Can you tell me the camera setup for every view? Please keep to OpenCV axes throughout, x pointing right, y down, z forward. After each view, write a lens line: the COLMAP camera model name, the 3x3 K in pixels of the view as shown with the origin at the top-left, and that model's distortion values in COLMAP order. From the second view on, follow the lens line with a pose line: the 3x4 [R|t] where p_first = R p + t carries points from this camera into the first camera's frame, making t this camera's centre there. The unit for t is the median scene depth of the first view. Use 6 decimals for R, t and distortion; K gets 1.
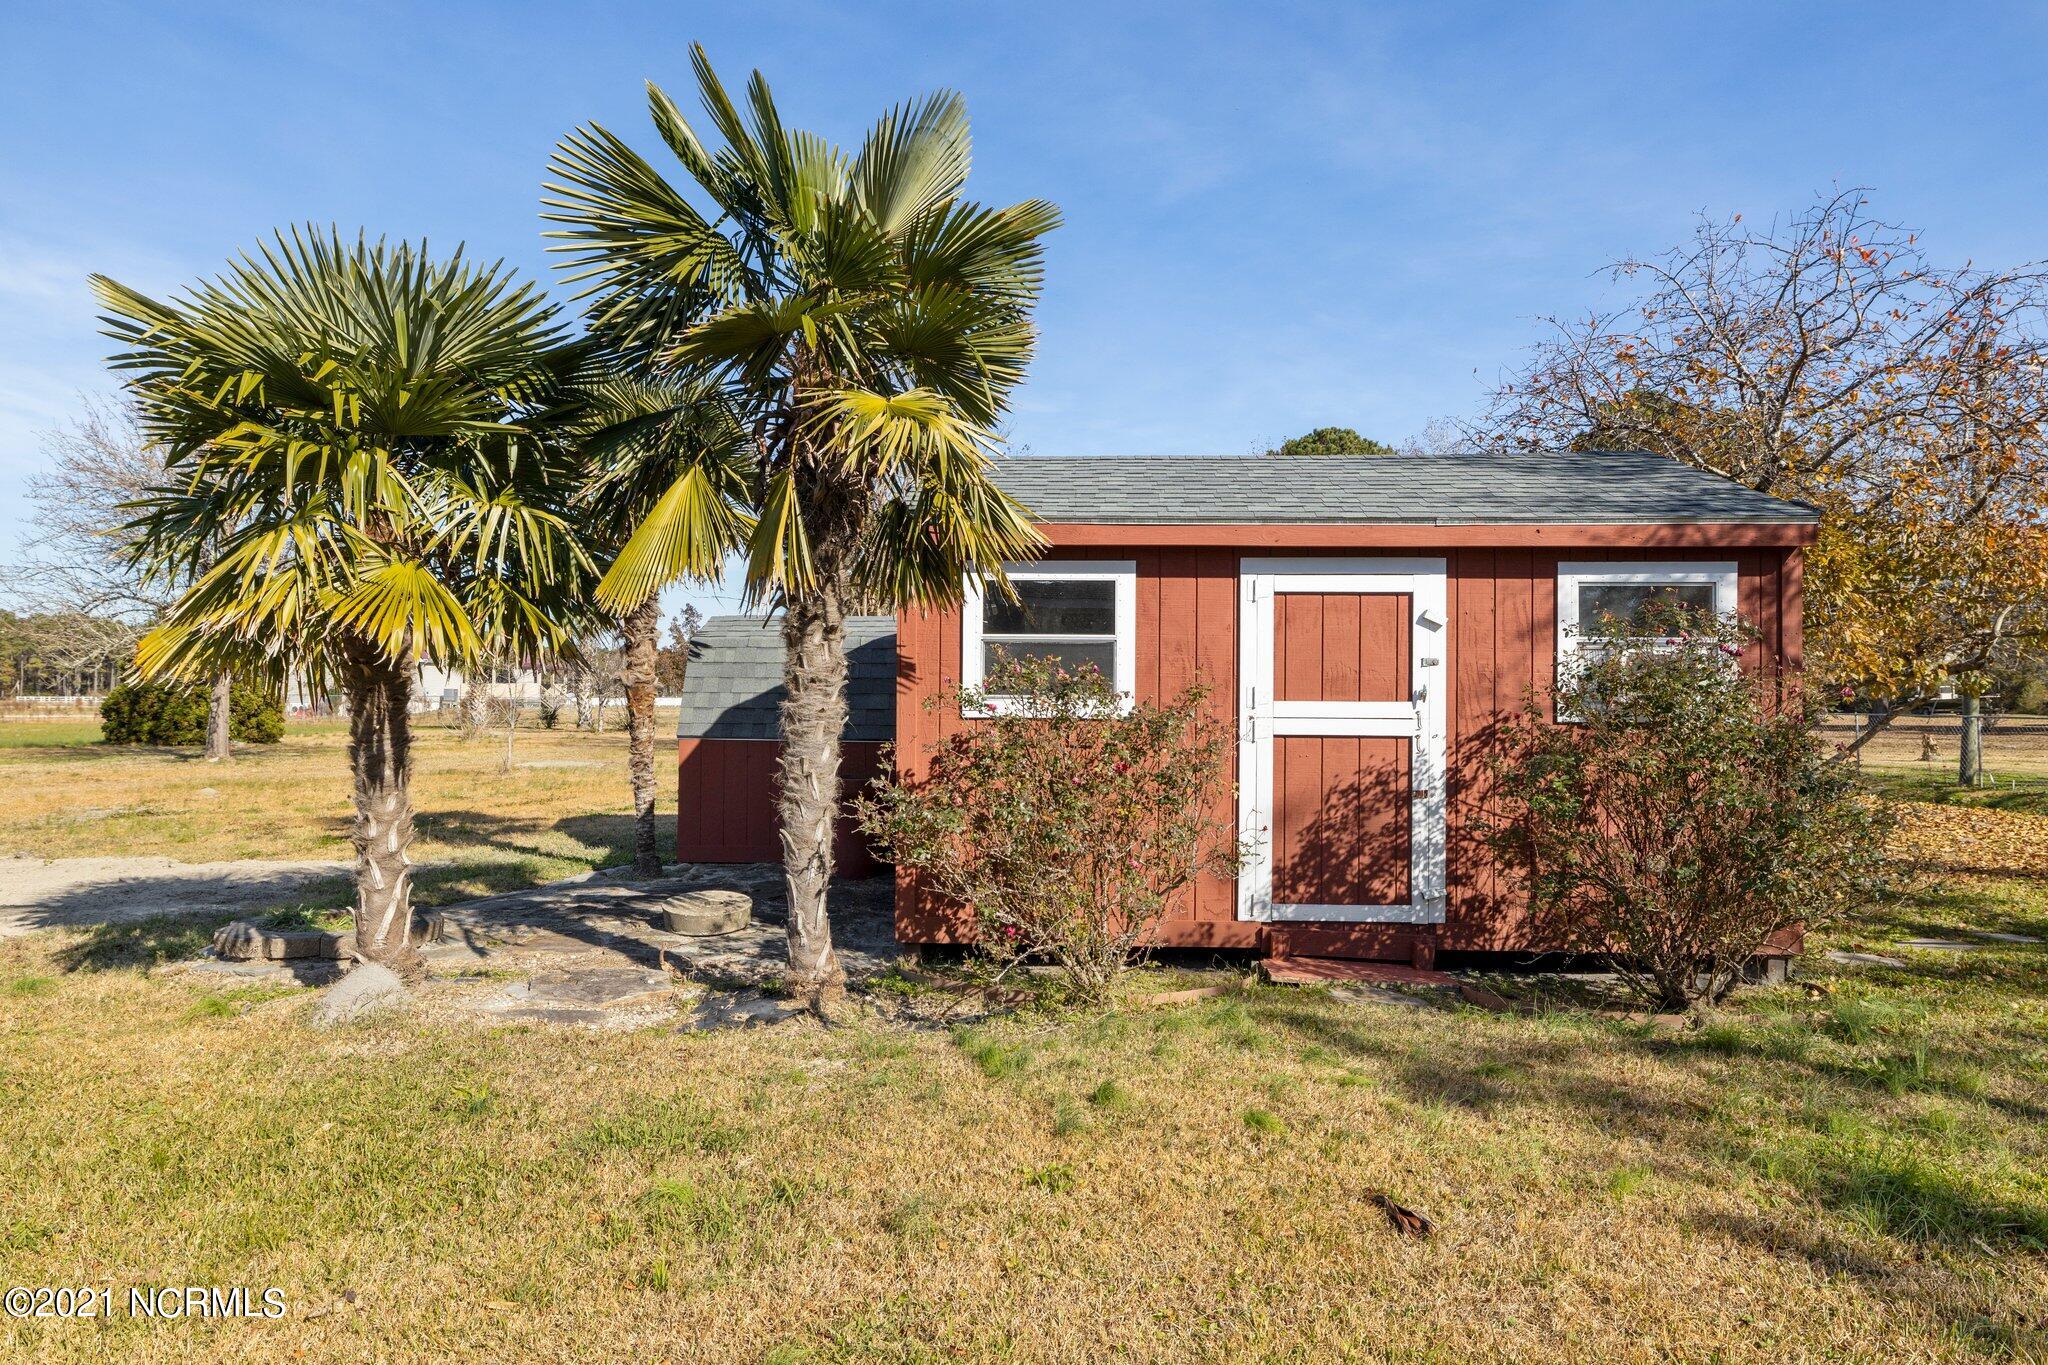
lens RADIAL K [[1237.8, 0, 1024.0], [0, 1237.8, 682.5], [0, 0, 1]] dist [-0.021718, -0.000347]
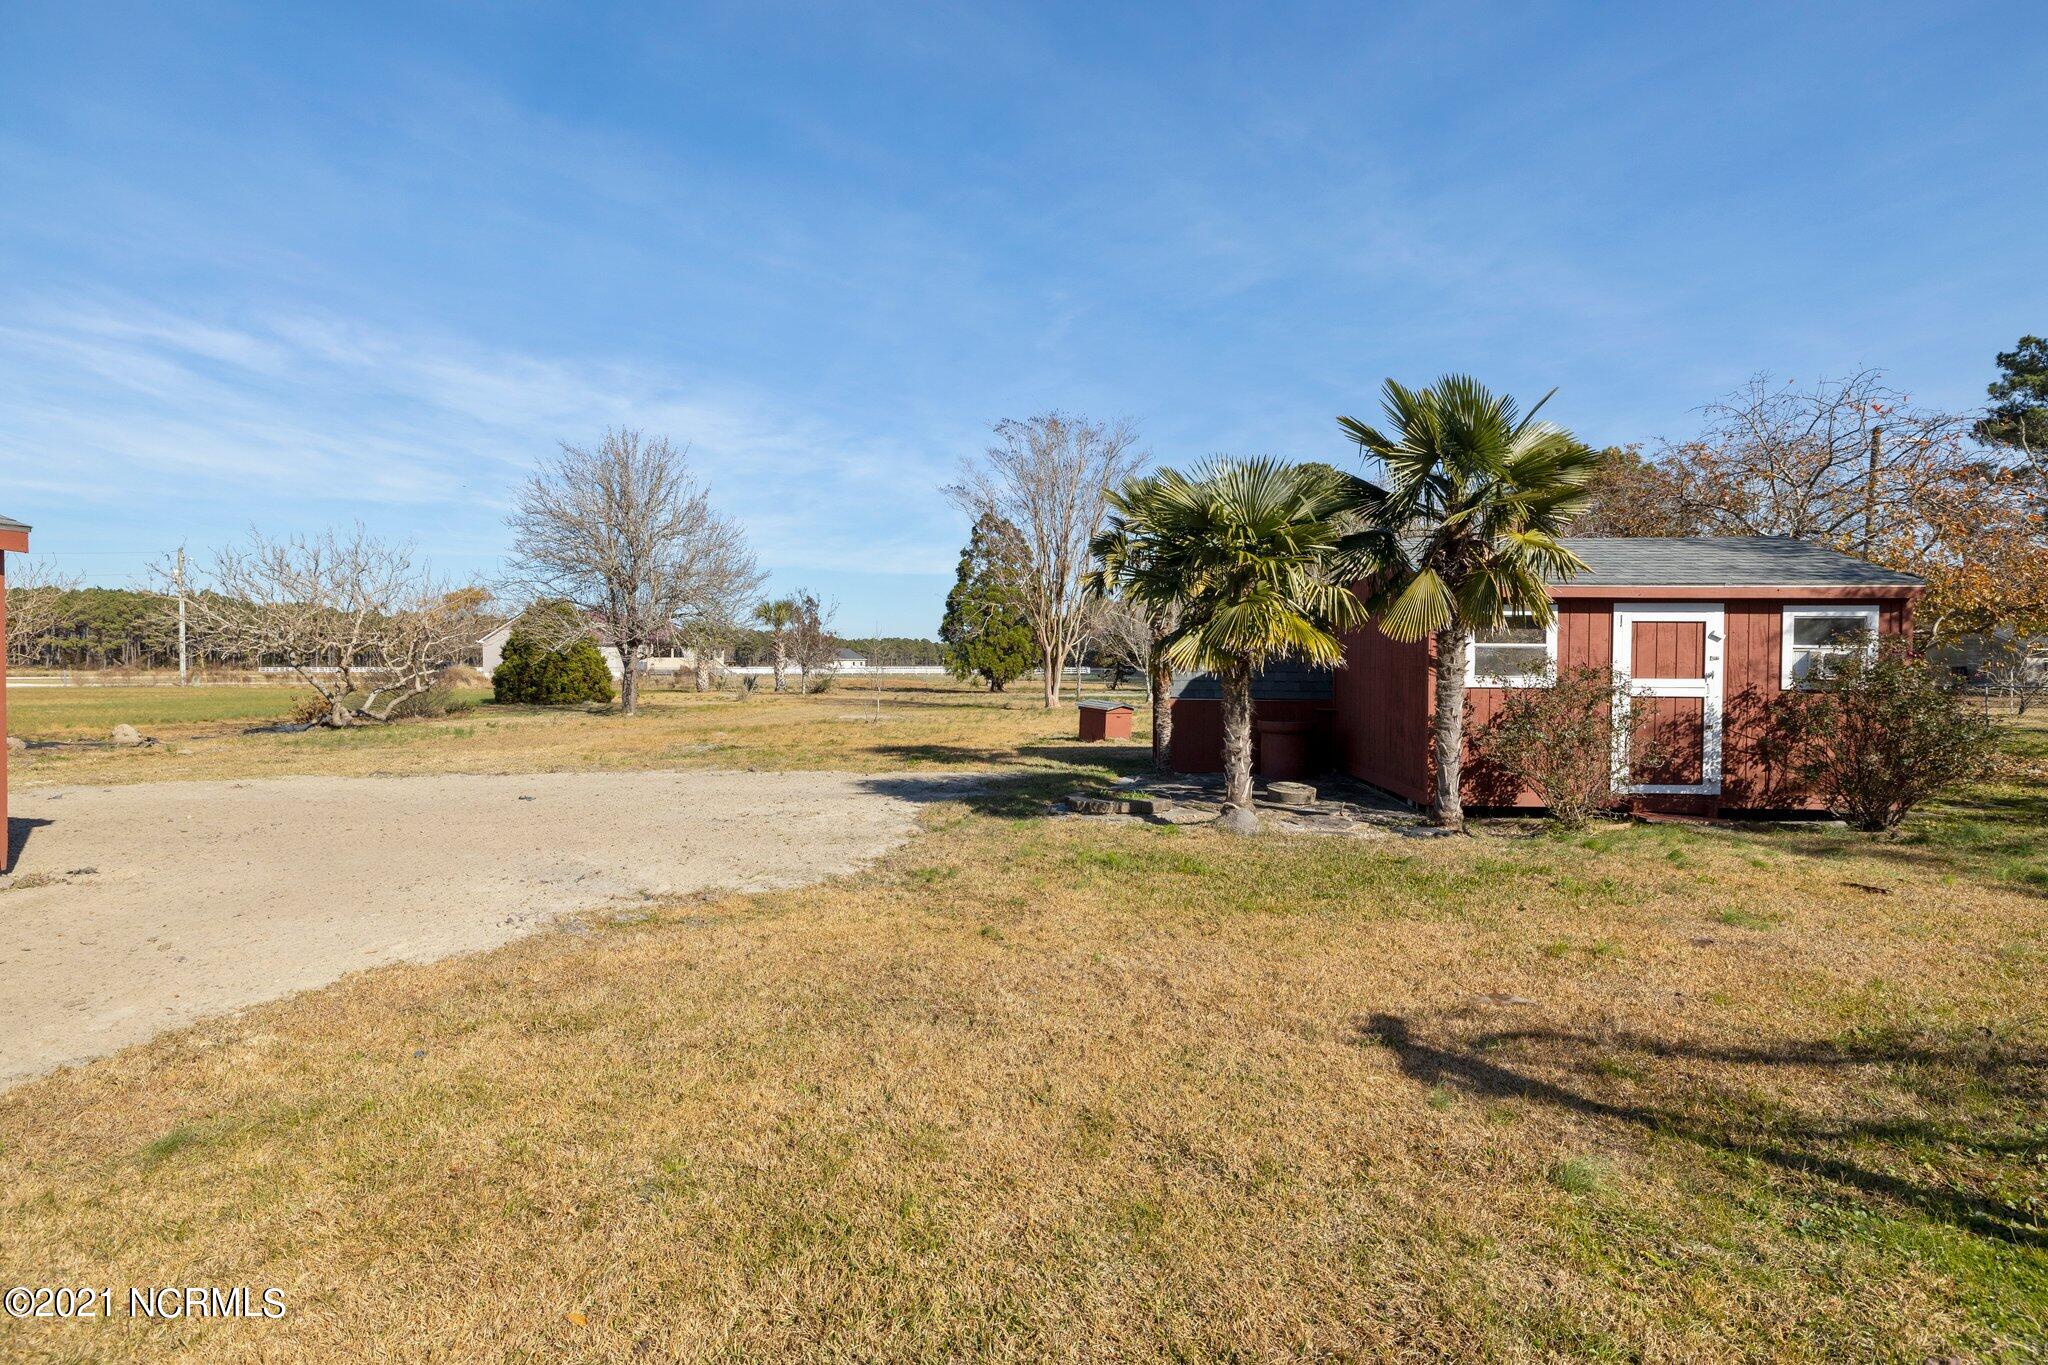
lens RADIAL K [[975.7, 0, 1015.4], [0, 975.7, 681.9], [0, 0, 1]] dist [-0.002325, -0.000169]
pose [[0.999968, -0.002715, 0.007517, -0.766544], [0.002492, 0.999560, 0.029541, -0.026594], [-0.007594, -0.029521, 0.999535, -0.502751]]
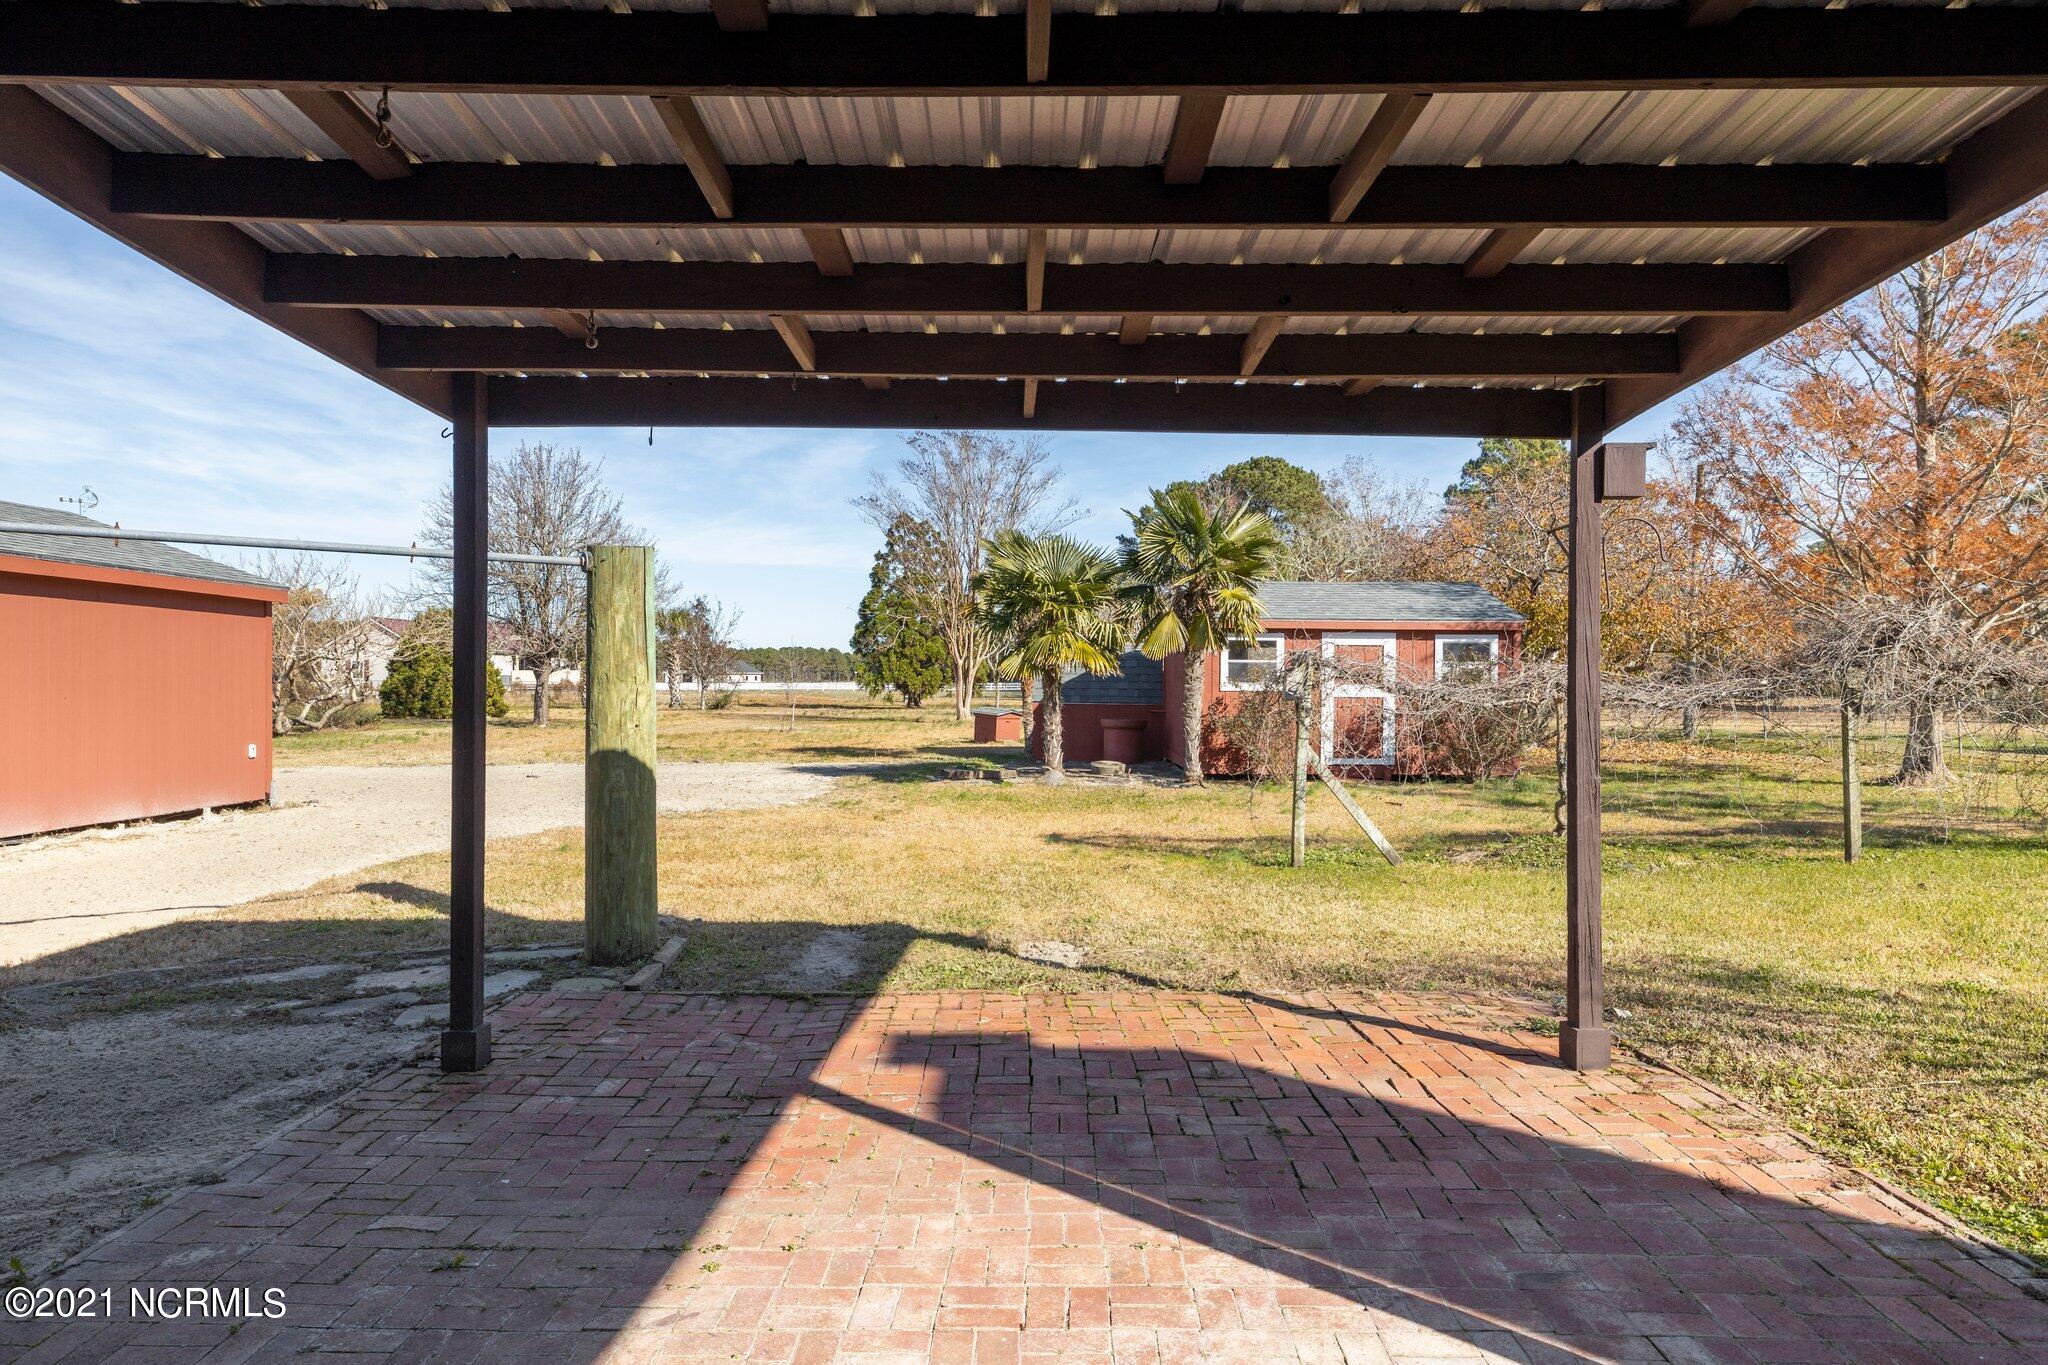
lens RADIAL K [[1210.7, 0, 1011.7], [0, 1210.7, 680.4], [0, 0, 1]] dist [-0.003815, 0.000590]
pose [[0.998081, -0.001715, 0.061904, -0.685666], [0.000961, 0.999925, 0.012220, -0.028177], [-0.061921, -0.012138, 0.998007, -1.658551]]
